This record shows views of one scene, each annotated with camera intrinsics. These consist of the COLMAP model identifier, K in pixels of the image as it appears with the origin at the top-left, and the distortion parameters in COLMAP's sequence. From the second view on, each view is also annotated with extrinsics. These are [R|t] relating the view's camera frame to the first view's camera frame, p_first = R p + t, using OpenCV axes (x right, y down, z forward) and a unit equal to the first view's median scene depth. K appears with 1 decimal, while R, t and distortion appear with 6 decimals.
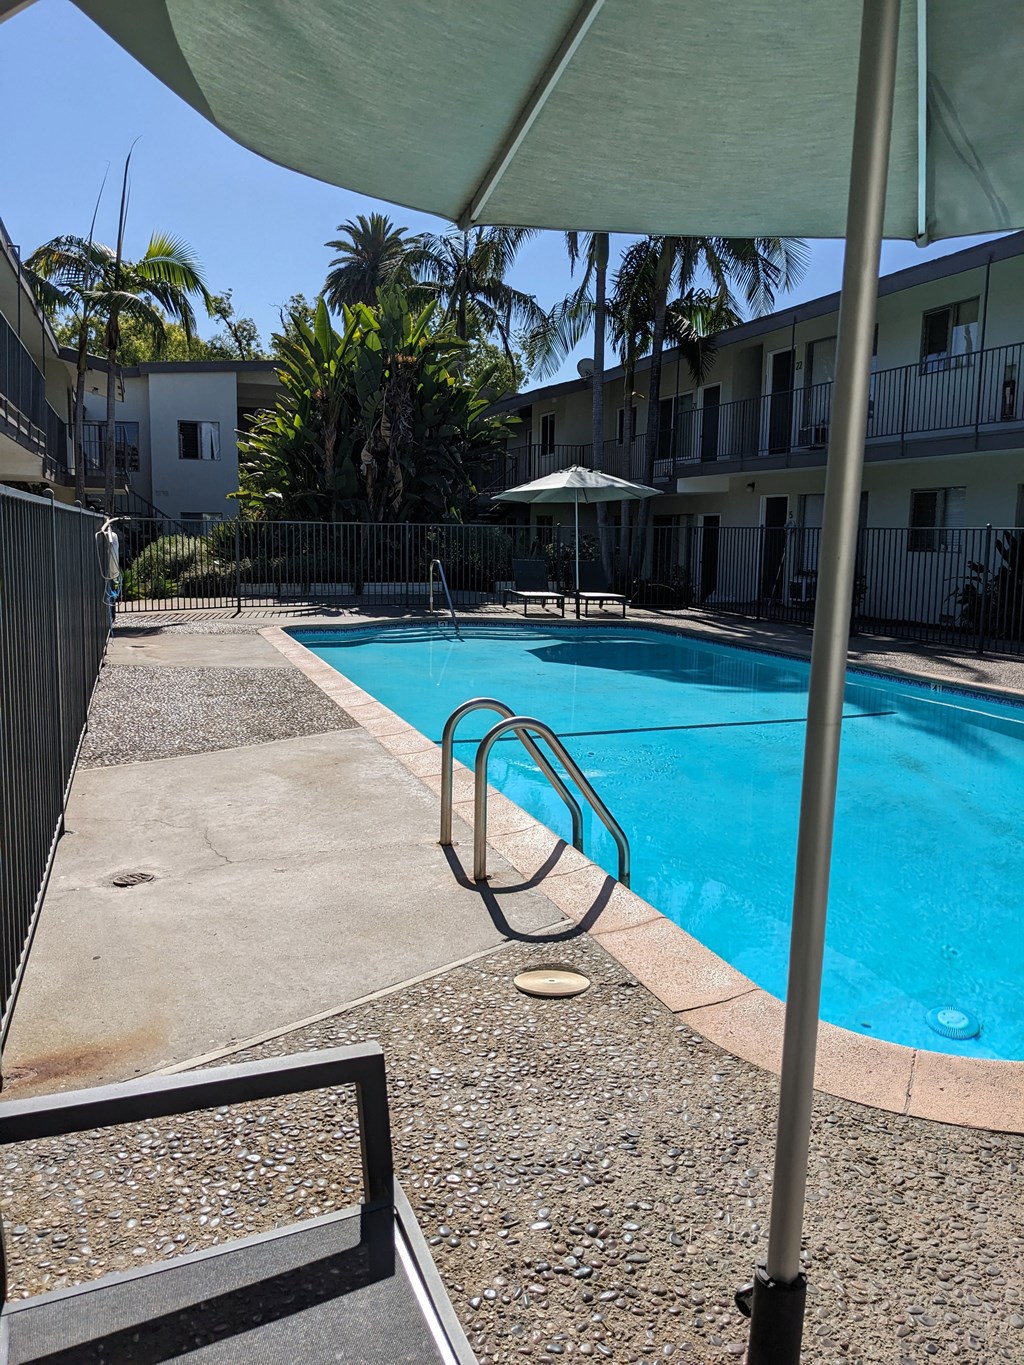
lens RADIAL K [[1067.4, 0, 498.4], [0, 1067.4, 681.3], [0, 0, 1]] dist [0.012583, 0.002313]
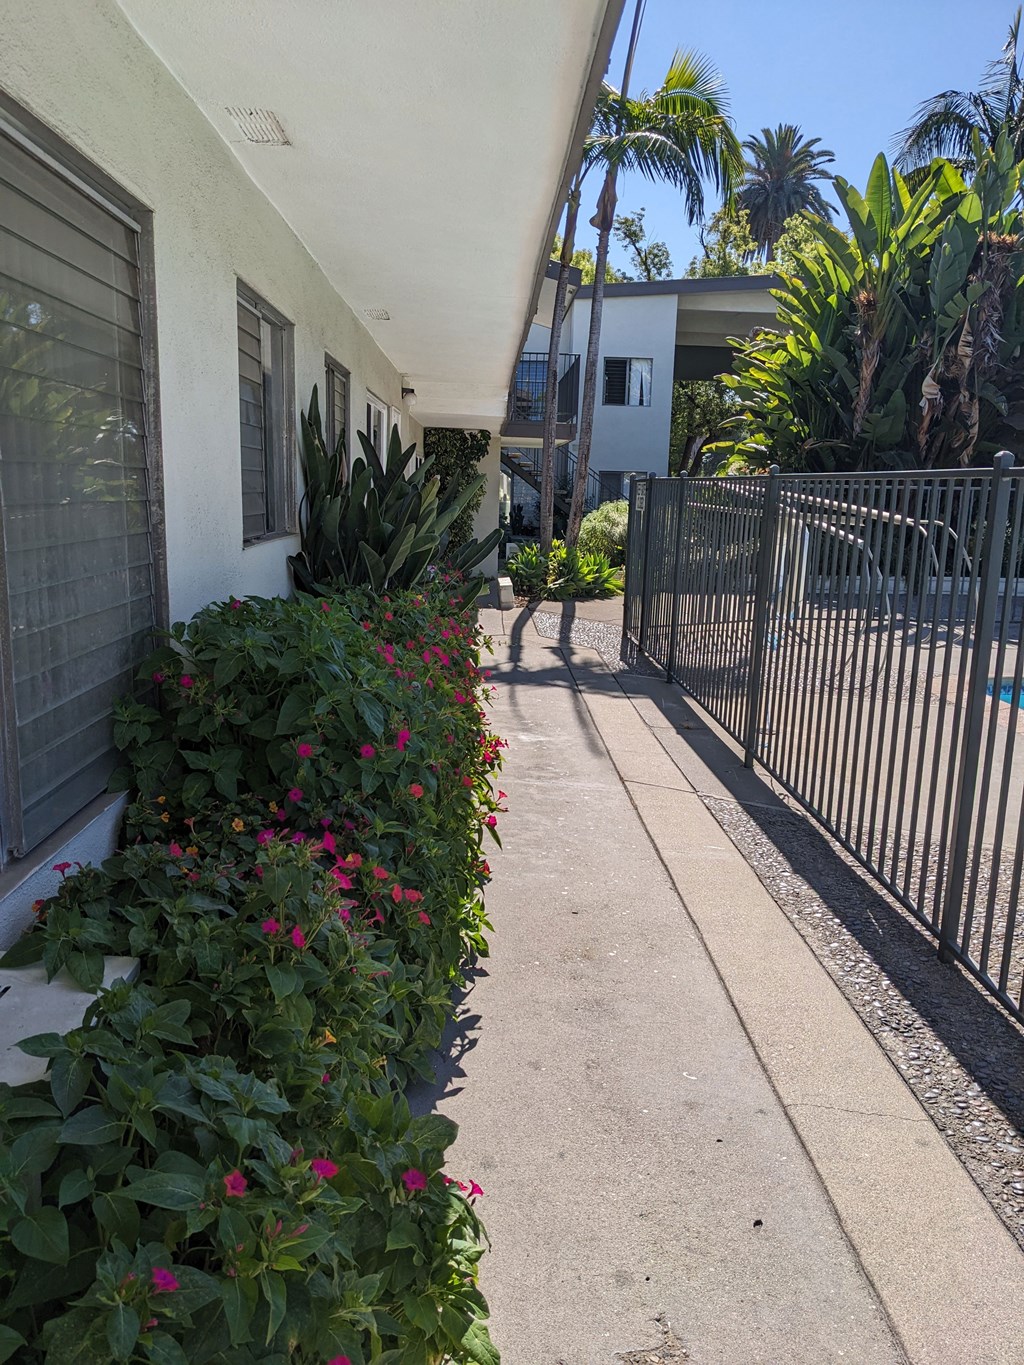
lens RADIAL K [[1069.9, 0, 512.0], [0, 1069.9, 682.5], [0, 0, 1]] dist [0.109559, -0.143293]
pose [[0.956567, 0.063427, -0.284529, -0.165893], [-0.052503, 0.997567, 0.045866, -0.040215], [0.286746, -0.028936, 0.957570, 0.250688]]
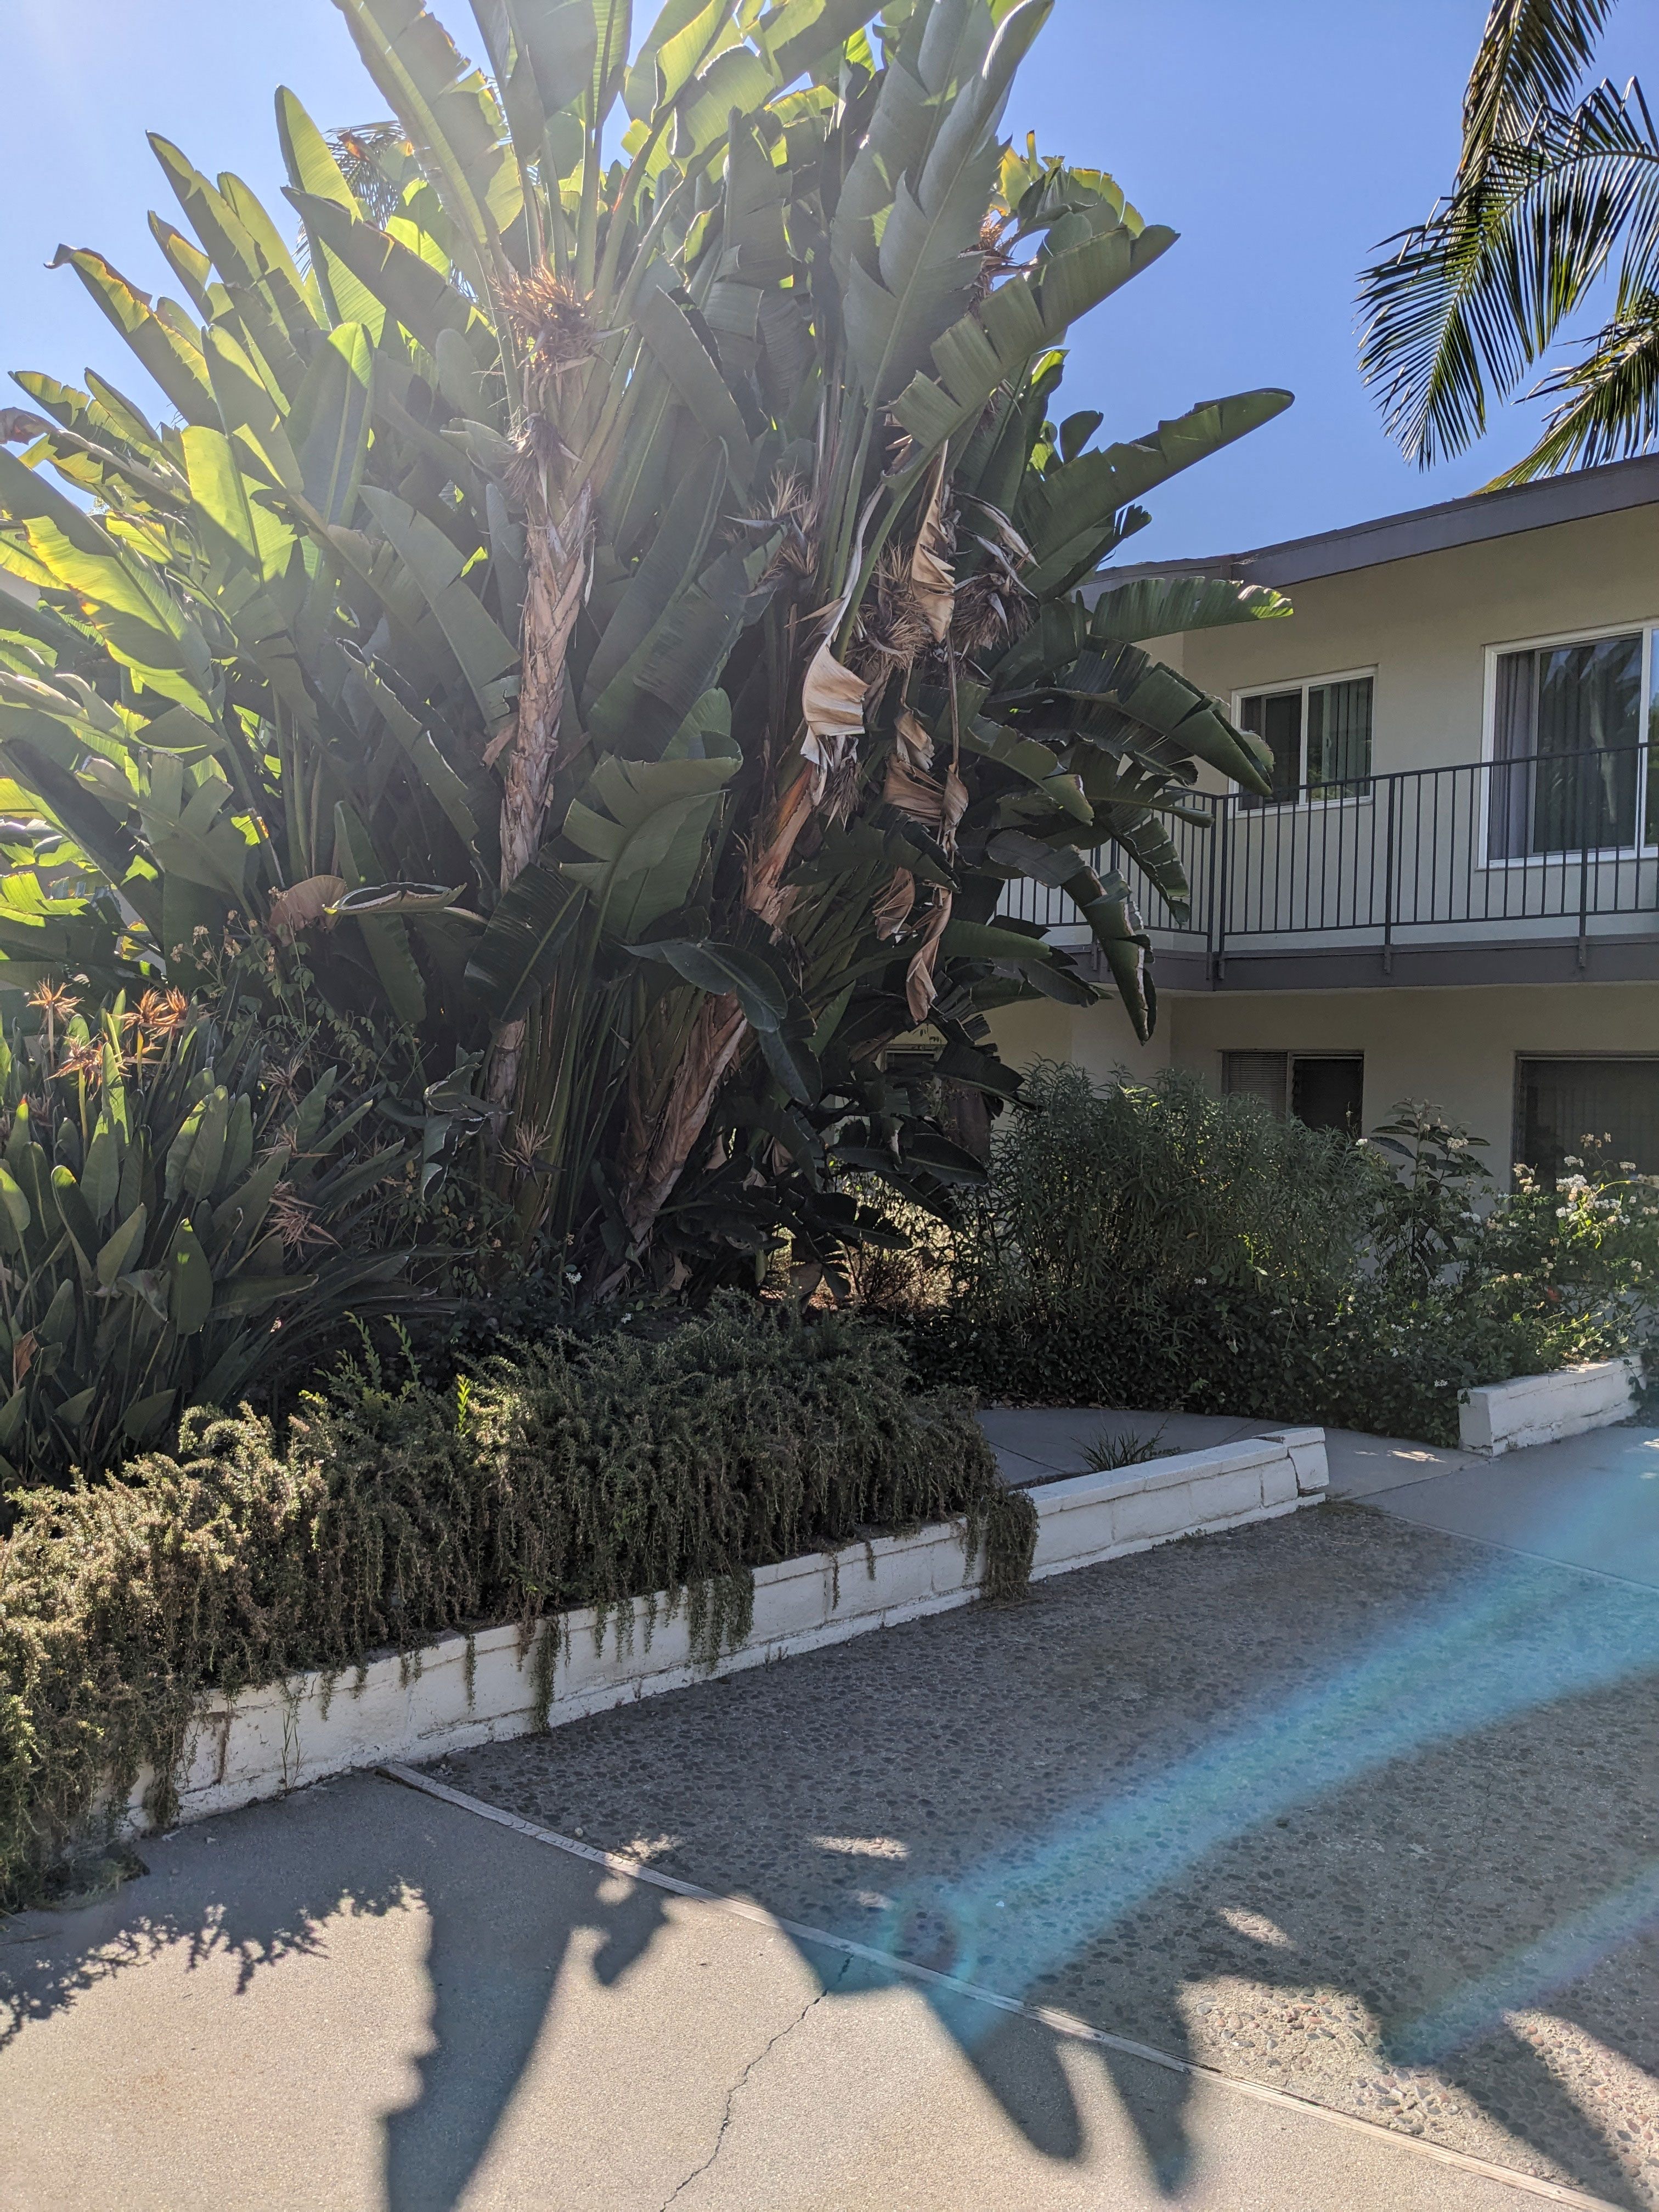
lens RADIAL K [[1733.8, 0, 829.5], [0, 1733.8, 1106.0], [0, 0, 1]] dist [0.109559, -0.143293]
pose [[0.923997, 0.024457, 0.381616, -0.221704], [0.031349, 0.989749, -0.139335, -0.106569], [-0.381112, 0.140708, 0.913759, 0.745491]]
